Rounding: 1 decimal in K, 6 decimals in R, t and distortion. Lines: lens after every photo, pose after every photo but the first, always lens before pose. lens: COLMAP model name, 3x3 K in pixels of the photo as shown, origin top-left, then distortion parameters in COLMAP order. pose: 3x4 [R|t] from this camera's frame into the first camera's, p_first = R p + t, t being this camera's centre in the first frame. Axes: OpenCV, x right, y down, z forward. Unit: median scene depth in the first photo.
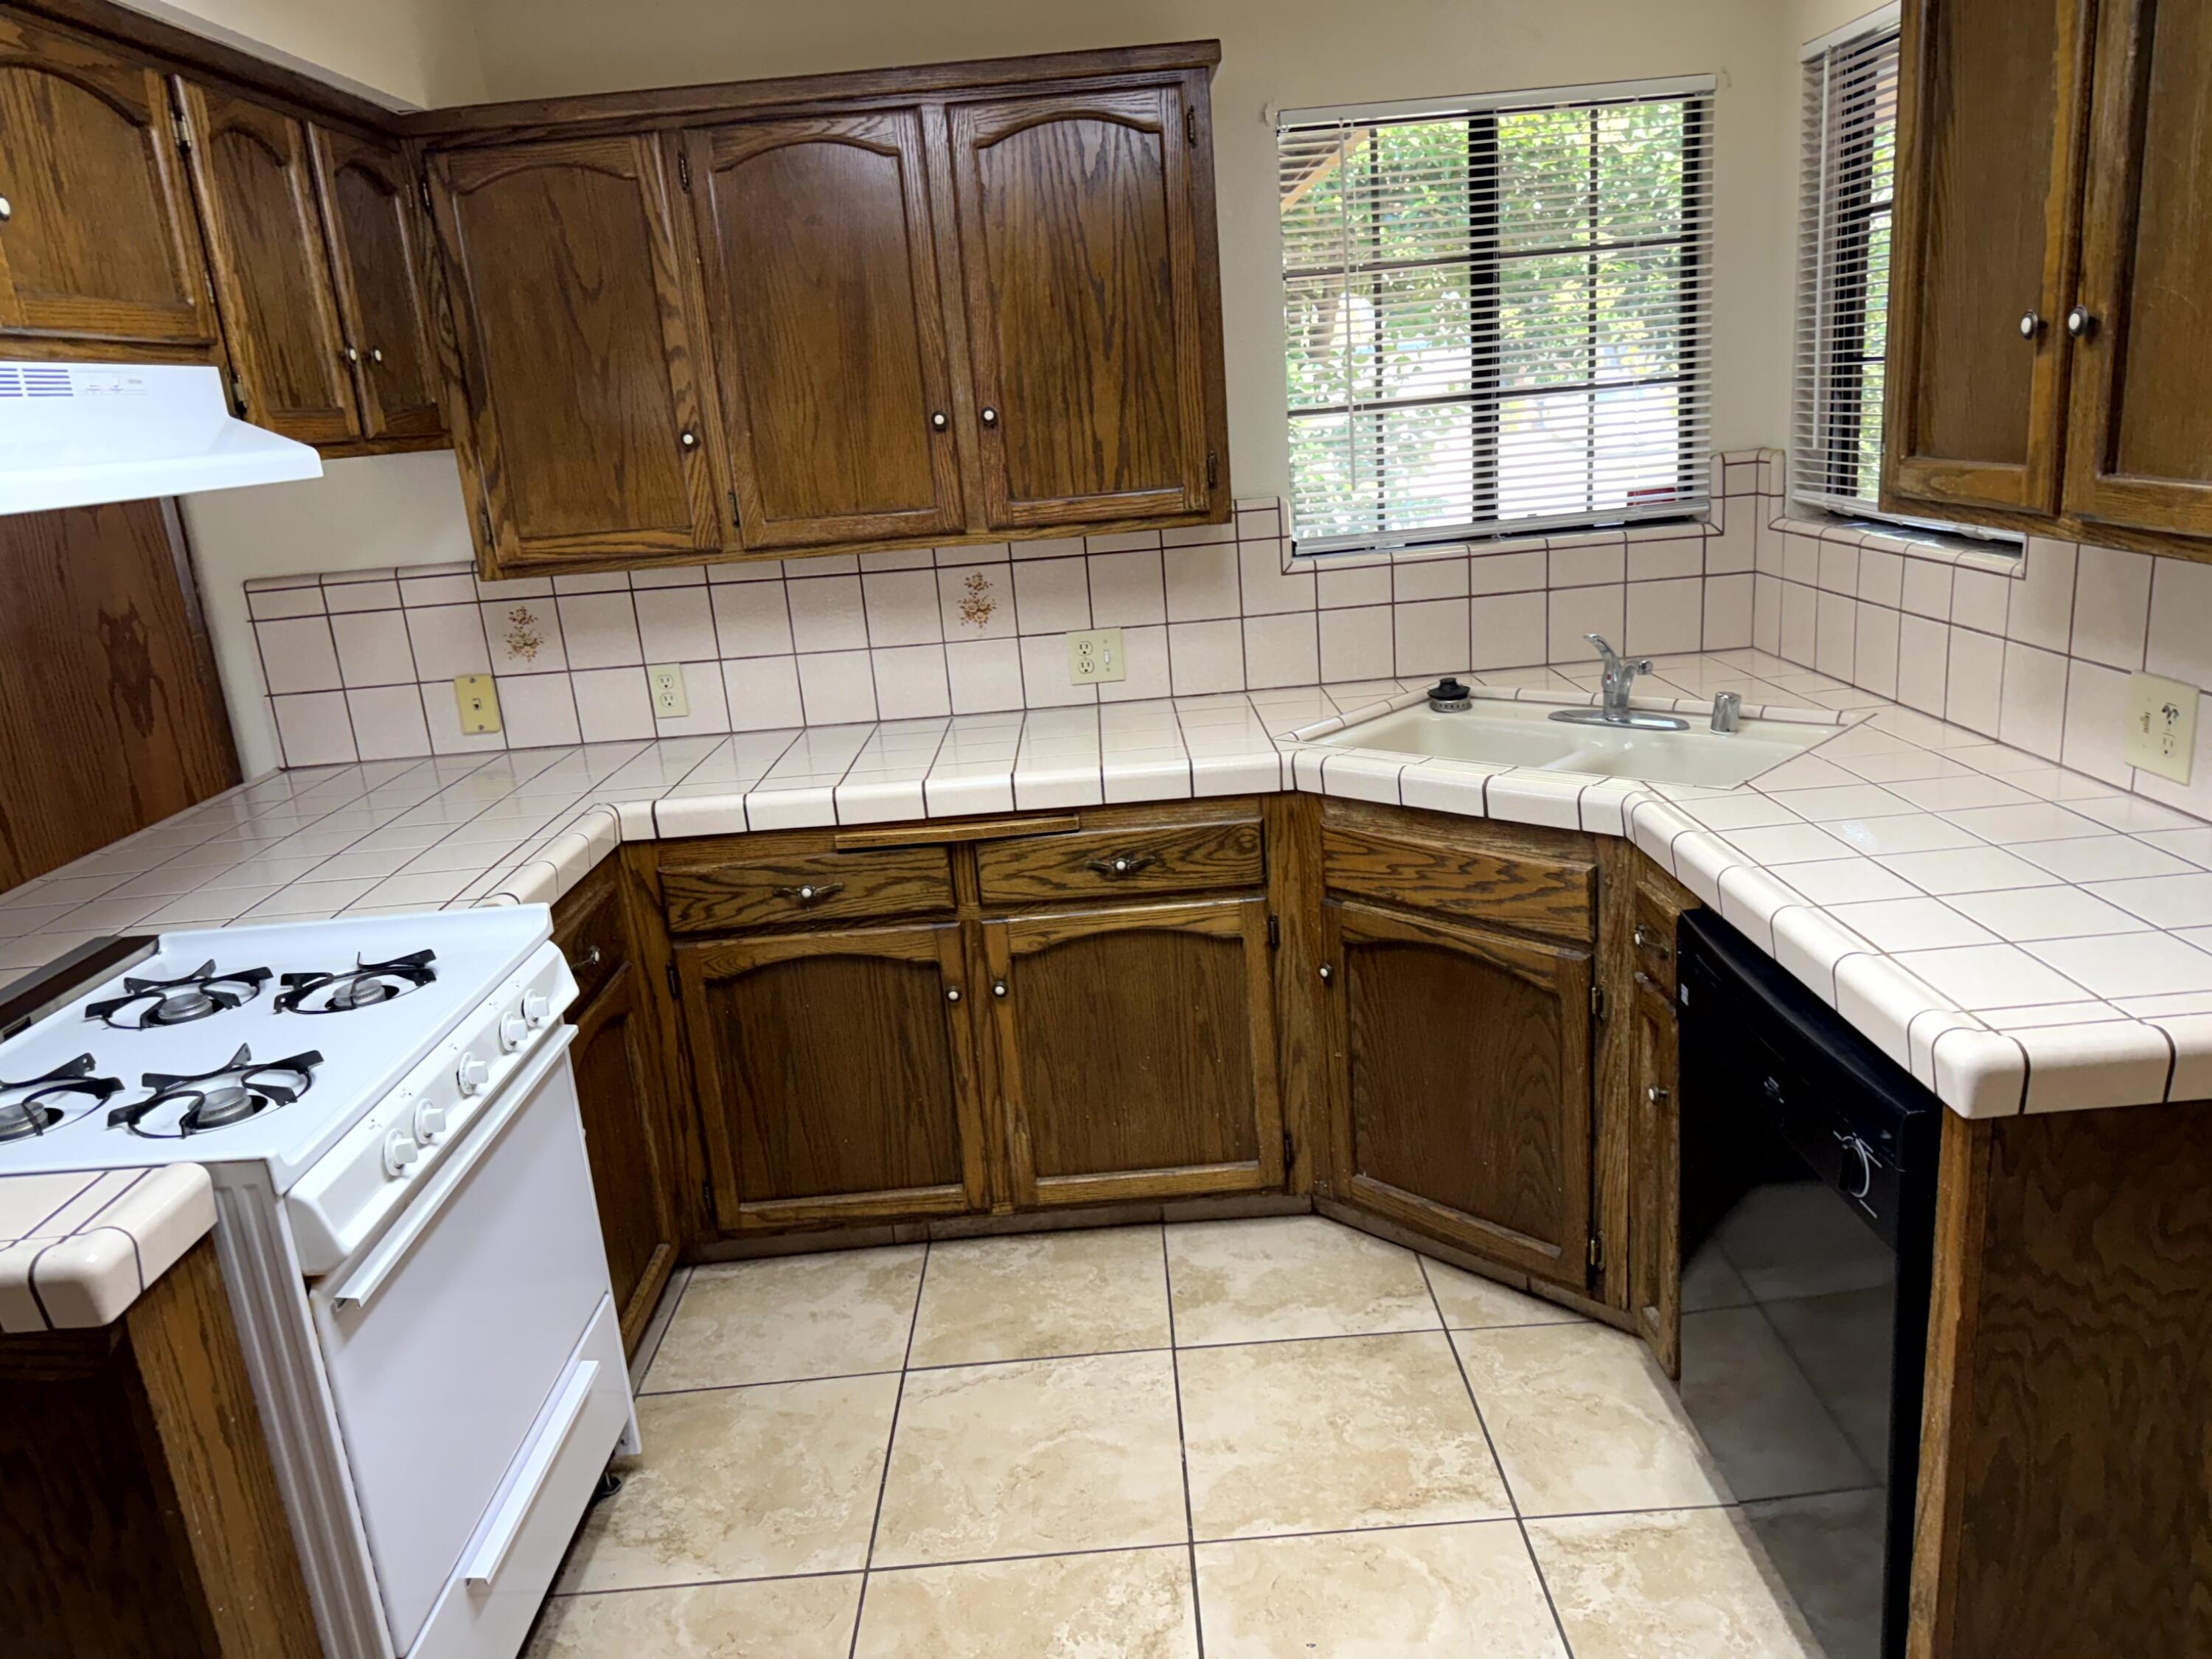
lens RADIAL K [[1577.8, 0, 1109.9], [0, 1577.8, 828.2], [0, 0, 1]] dist [0.006359, -0.004879]
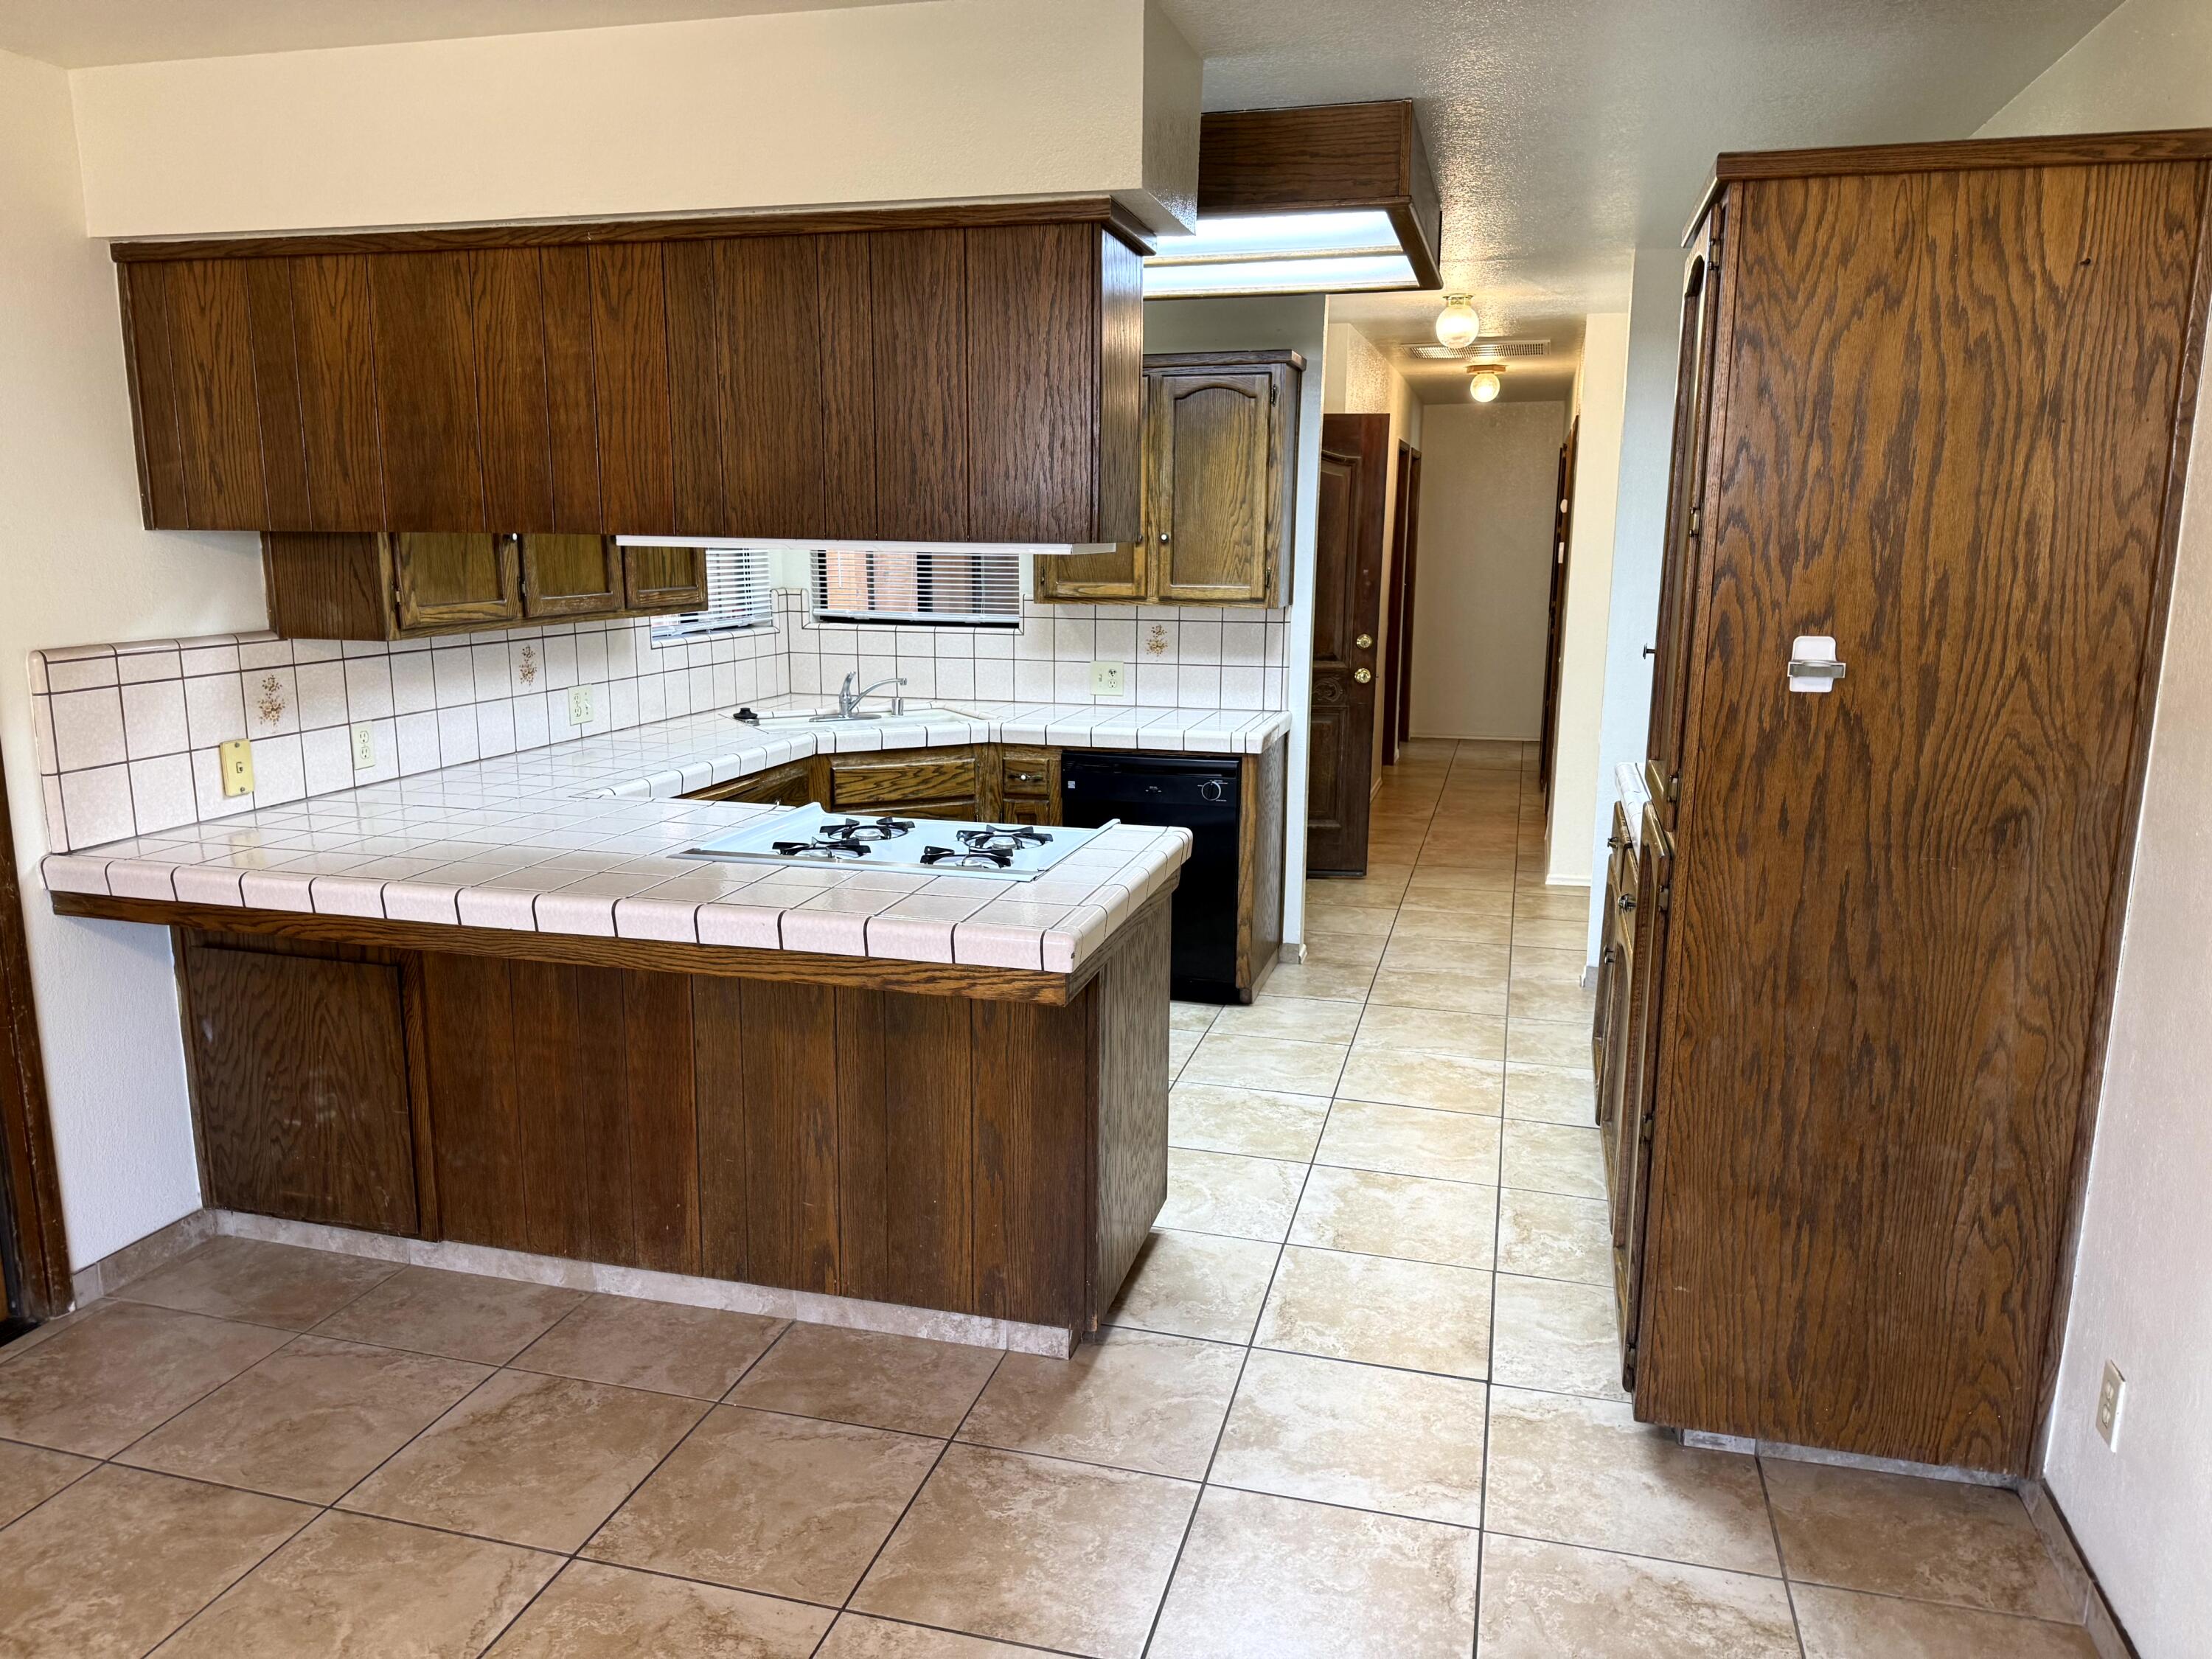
lens RADIAL K [[1577.8, 0, 1099.0], [0, 1577.8, 828.5], [0, 0, 1]] dist [0.006359, -0.004879]
pose [[0.273012, -0.104641, 0.956303, -1.281206], [0.228158, 0.972748, 0.041304, 0.049027], [-0.934563, 0.206912, 0.289446, 0.170067]]
